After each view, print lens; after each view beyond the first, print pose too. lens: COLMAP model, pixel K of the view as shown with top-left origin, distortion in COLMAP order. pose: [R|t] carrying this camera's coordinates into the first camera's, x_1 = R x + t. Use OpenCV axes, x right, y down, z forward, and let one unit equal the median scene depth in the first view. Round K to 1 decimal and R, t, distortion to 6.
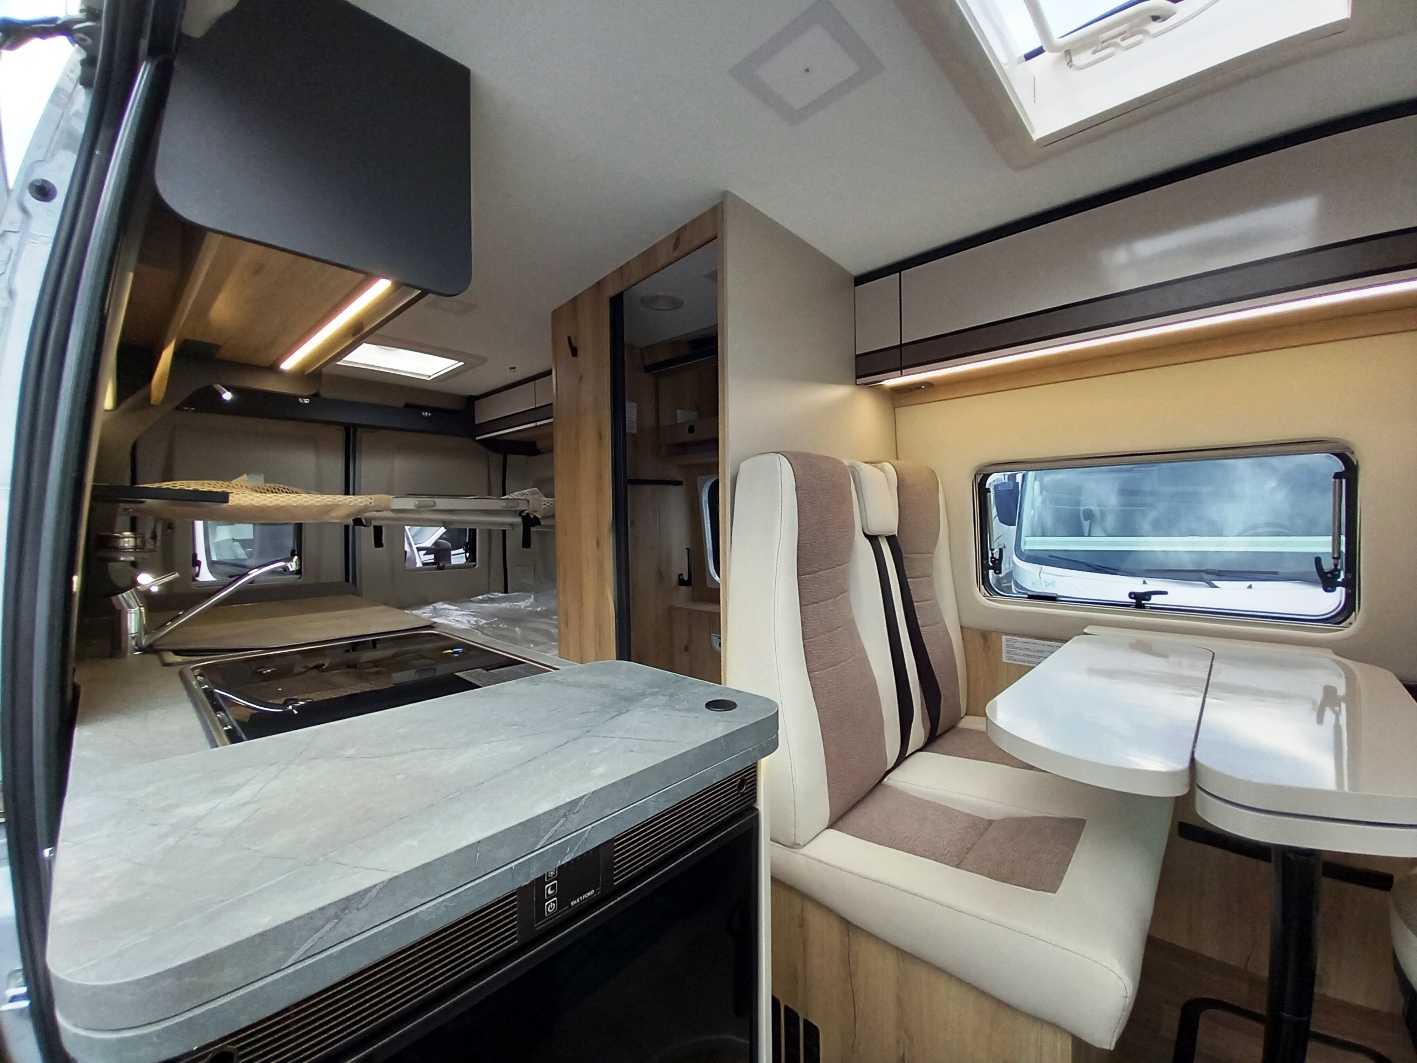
lens RADIAL K [[555.8, 0, 708.7], [0, 555.8, 520.2], [0, 0, 1]] dist [0.018372, -0.015814]
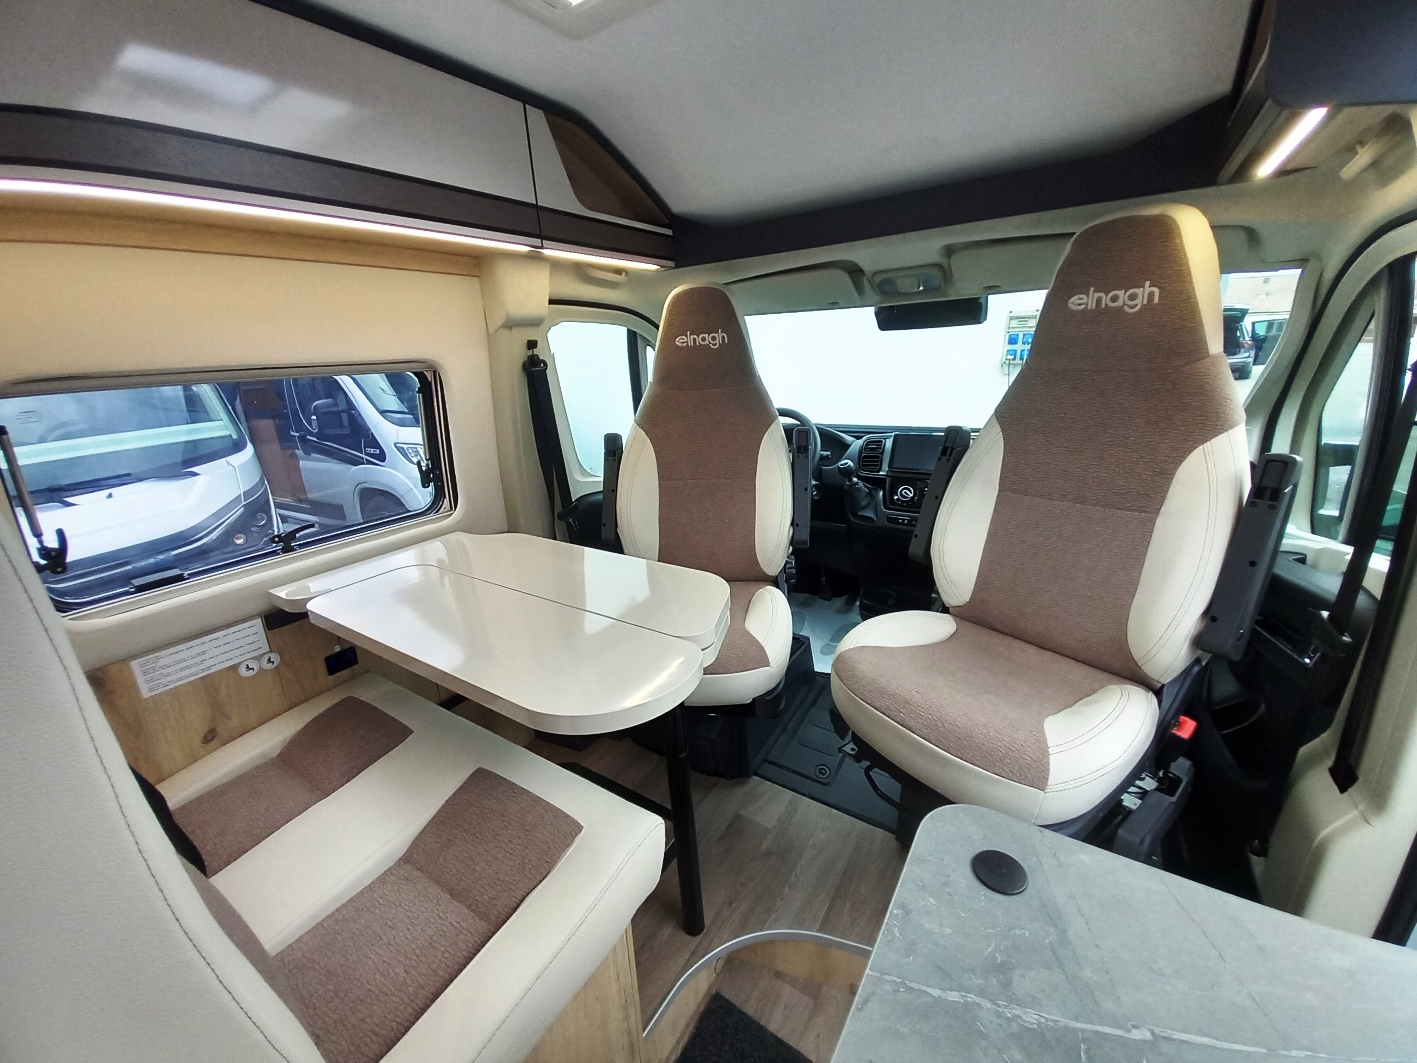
lens RADIAL K [[560.0, 0, 706.8], [0, 560.0, 521.3], [0, 0, 1]] dist [0.024913, -0.018586]
pose [[-0.171109, -0.260215, 0.950268, -0.170562], [0.054540, 0.960512, 0.272841, -0.098288], [-0.983741, 0.098513, -0.150160, 0.549672]]
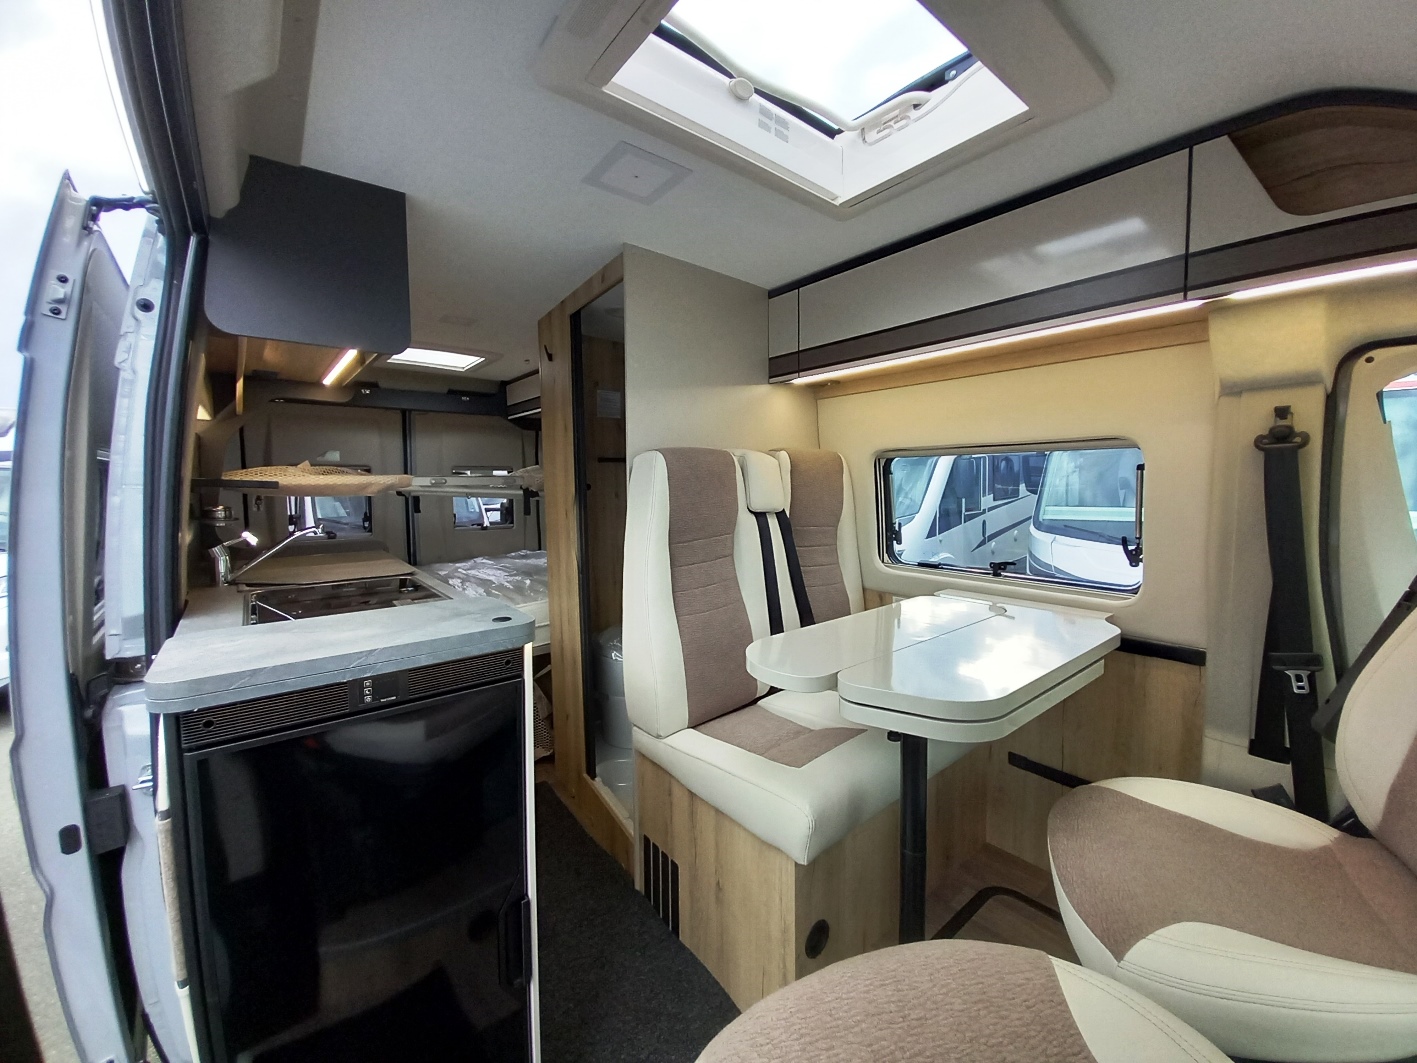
lens RADIAL K [[556.4, 0, 714.5], [0, 556.4, 522.4], [0, 0, 1]] dist [0.016600, -0.014427]
pose [[0.991859, 0.015430, -0.126401, 0.363967], [-0.006055, 0.997224, 0.074220, -0.043521], [0.127196, -0.072850, 0.989199, -0.254182]]
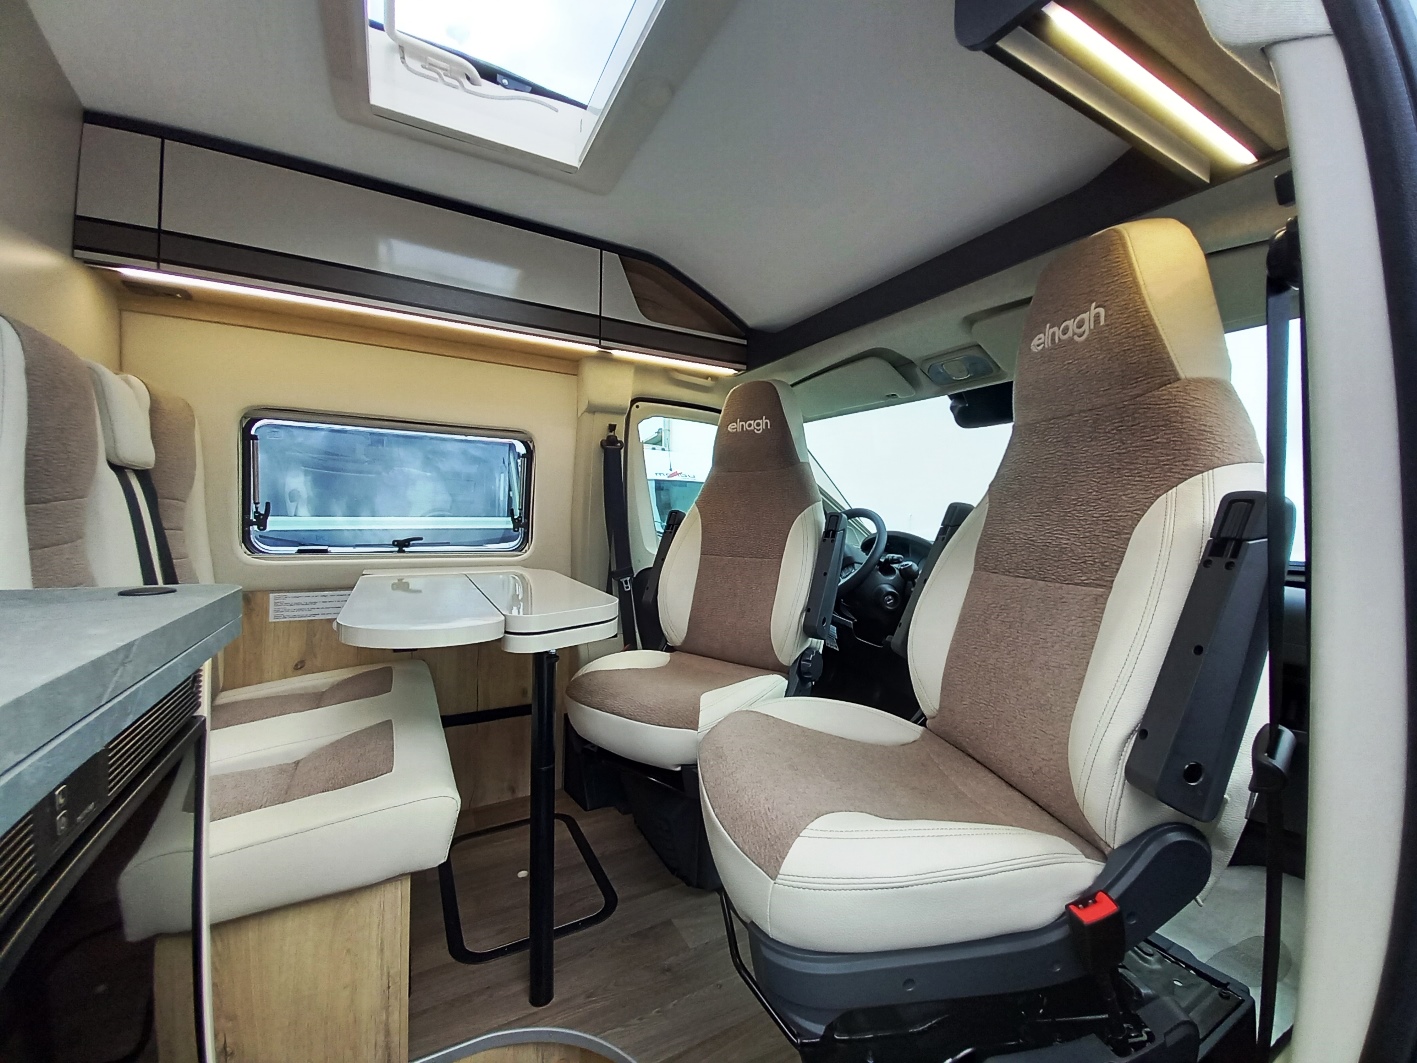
lens RADIAL K [[560.0, 0, 706.8], [0, 560.0, 521.3], [0, 0, 1]] dist [0.024913, -0.018586]
pose [[0.304965, 0.011672, 0.952292, -0.187761], [-0.024236, 0.999696, -0.004491, 0.088295], [-0.952055, -0.021710, 0.305155, 0.021983]]
